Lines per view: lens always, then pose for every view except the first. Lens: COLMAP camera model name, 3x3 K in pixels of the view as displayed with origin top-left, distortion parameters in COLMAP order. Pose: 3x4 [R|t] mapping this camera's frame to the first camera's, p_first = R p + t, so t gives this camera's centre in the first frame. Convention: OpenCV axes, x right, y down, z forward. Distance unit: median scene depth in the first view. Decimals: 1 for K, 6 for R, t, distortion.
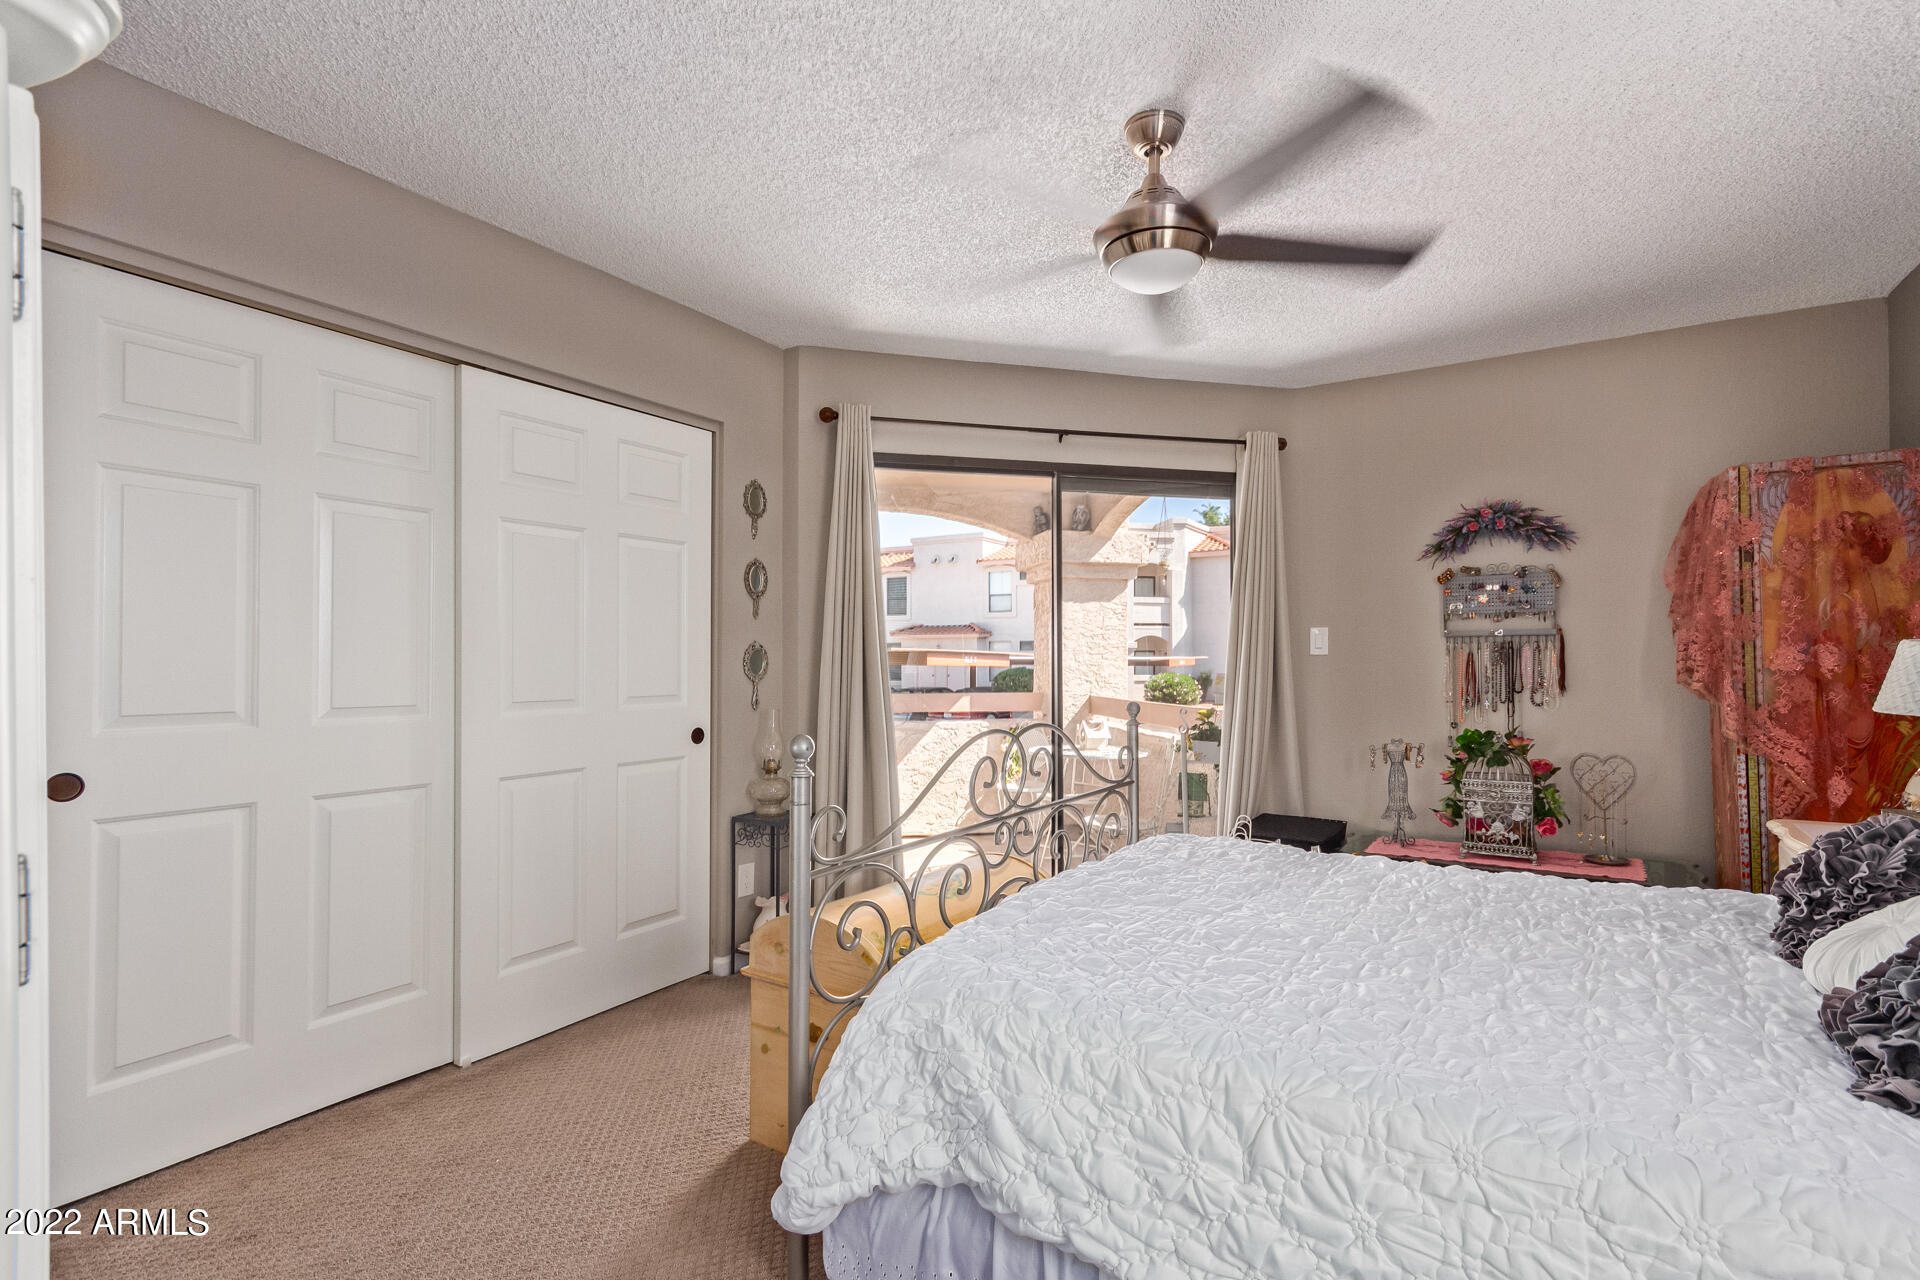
lens RADIAL K [[886.4, 0, 1011.5], [0, 886.4, 658.8], [0, 0, 1]] dist [0.036307, 0.000329]
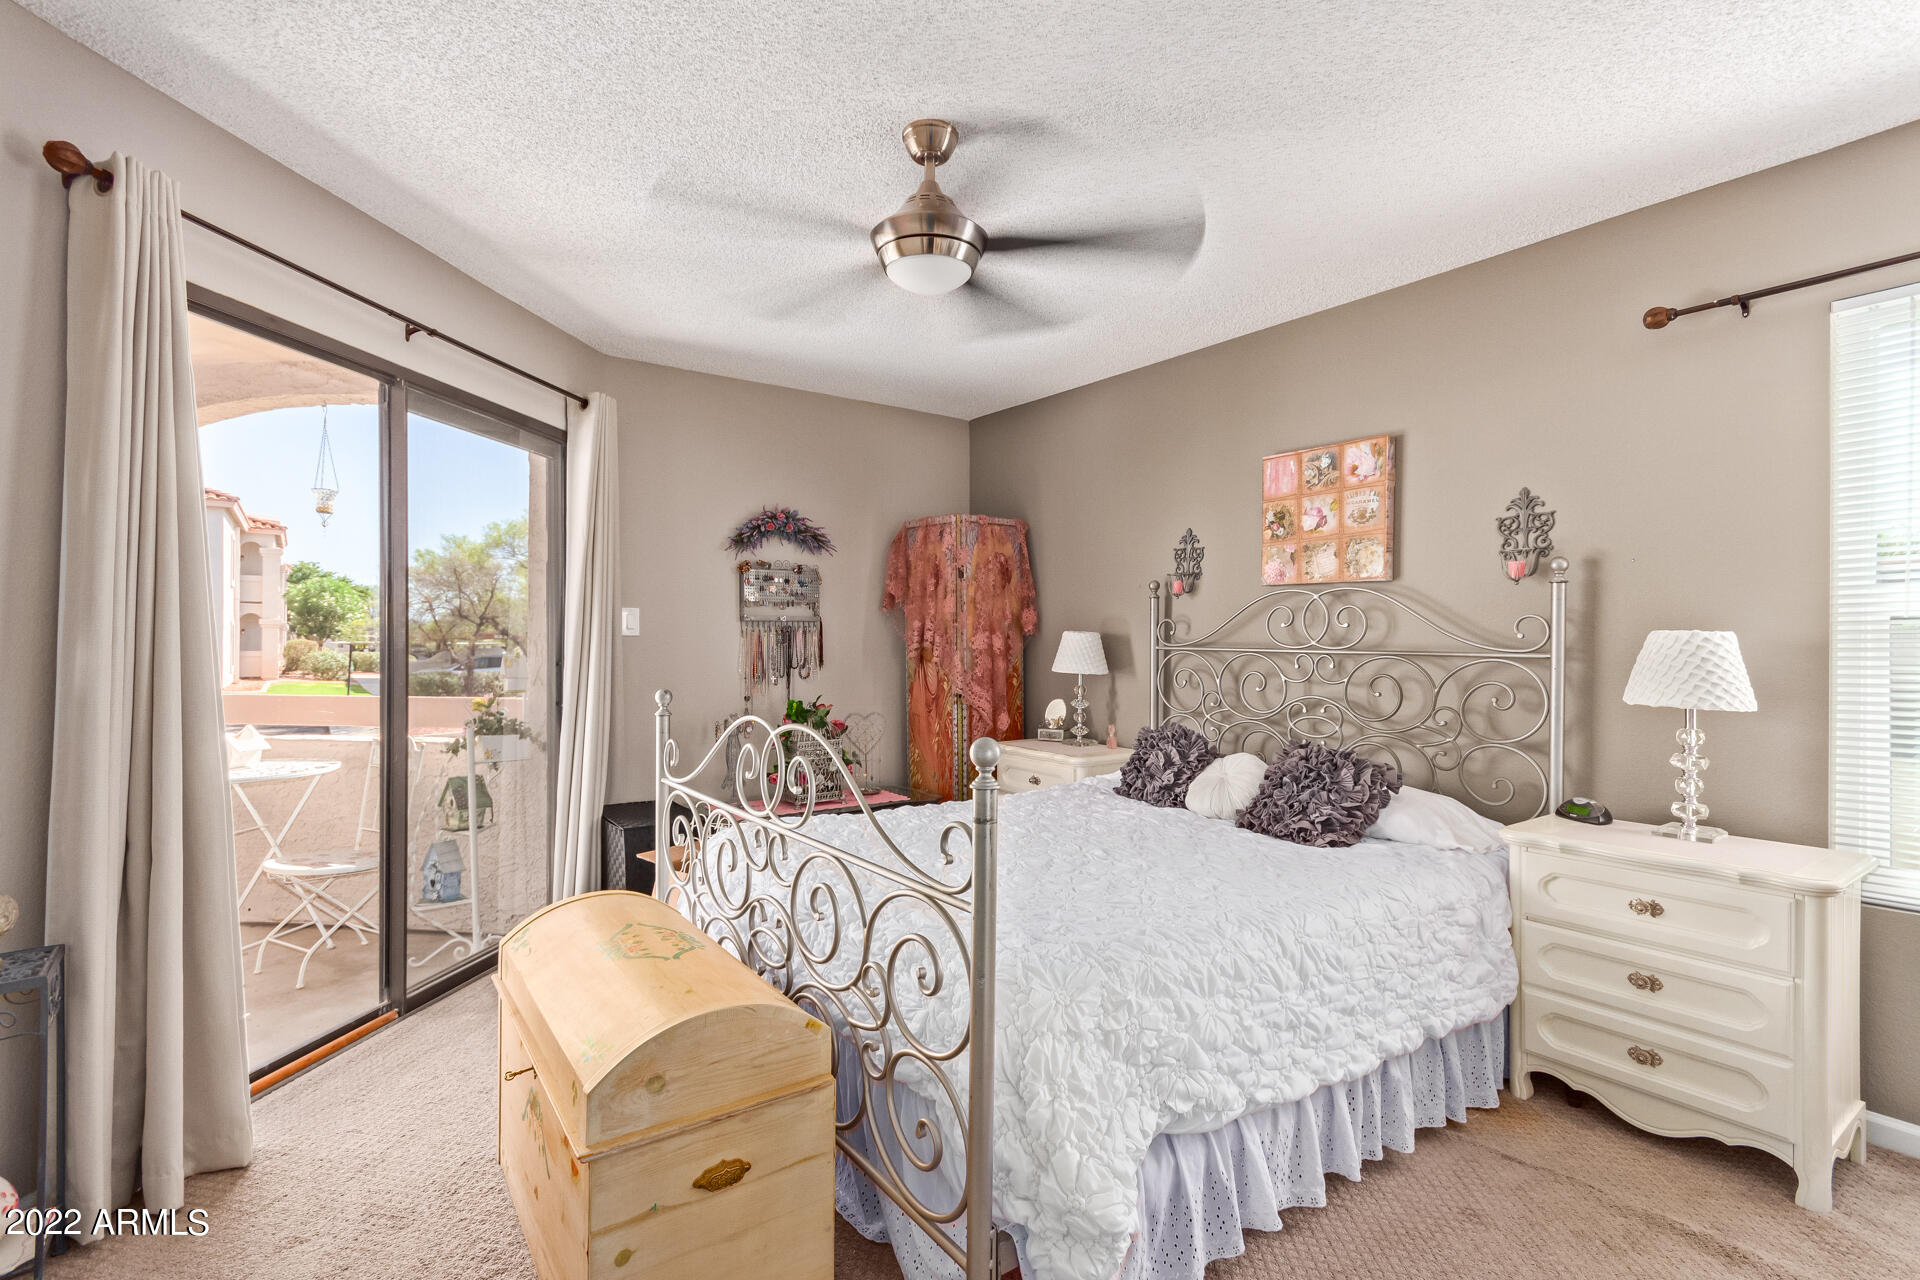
lens RADIAL K [[894.6, 0, 971.6], [0, 894.6, 646.3], [0, 0, 1]] dist [0.011384, 0.000198]
pose [[0.395928, -0.010295, 0.918224, -0.452561], [-0.001749, 0.999927, 0.011965, -0.007545], [-0.918280, -0.006344, 0.395881, 0.307057]]
